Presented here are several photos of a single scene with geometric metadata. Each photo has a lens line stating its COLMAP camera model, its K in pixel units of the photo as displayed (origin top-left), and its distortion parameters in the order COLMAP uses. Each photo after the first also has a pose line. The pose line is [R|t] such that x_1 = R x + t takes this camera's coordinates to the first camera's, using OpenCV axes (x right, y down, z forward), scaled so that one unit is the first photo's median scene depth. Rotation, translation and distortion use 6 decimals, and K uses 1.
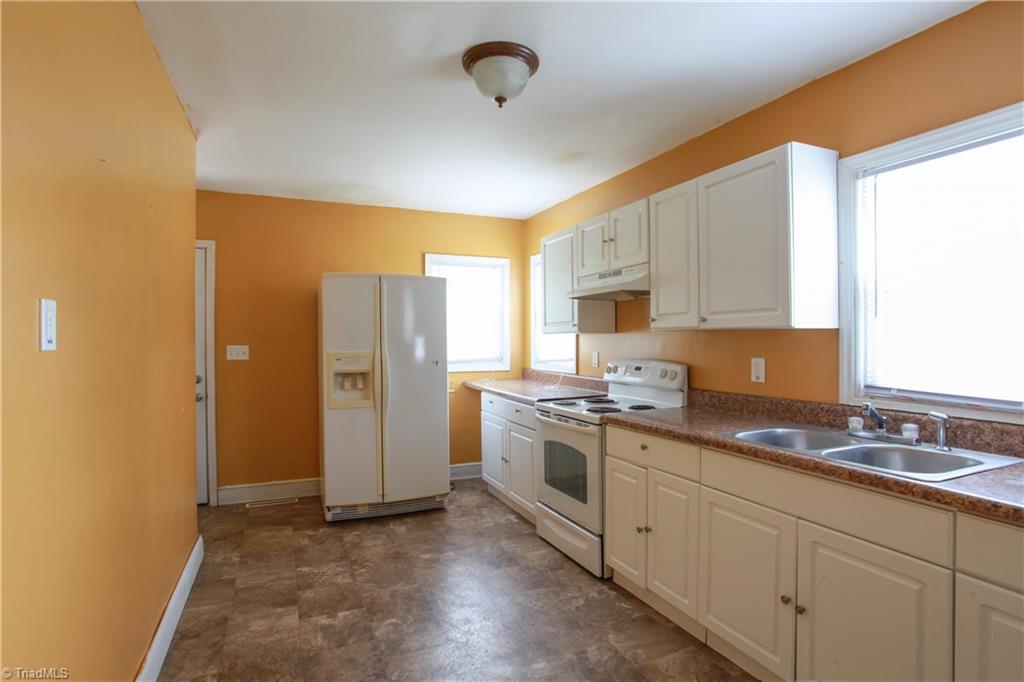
lens RADIAL K [[521.6, 0, 514.7], [0, 521.6, 339.2], [0, 0, 1]] dist [-0.045022, 0.006766]
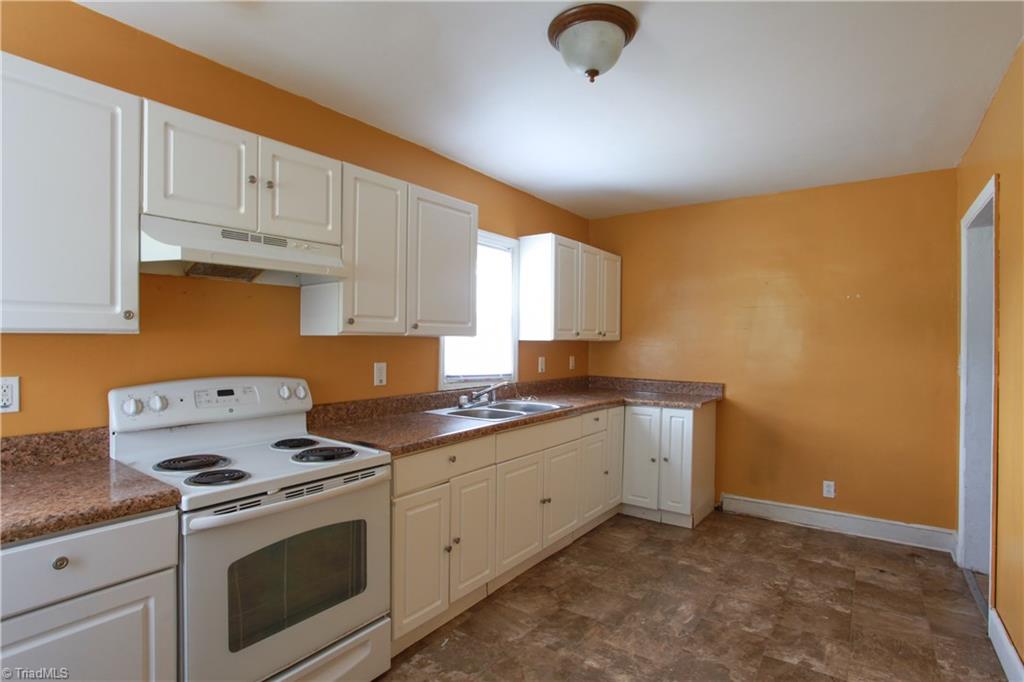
lens RADIAL K [[521.6, 0, 507.1], [0, 521.6, 344.0], [0, 0, 1]] dist [-0.045022, 0.006766]
pose [[-0.501701, 0.003413, 0.865034, -0.779160], [0.003647, 0.999992, -0.001830, 0.000097], [-0.865033, 0.002237, -0.501710, 1.719089]]
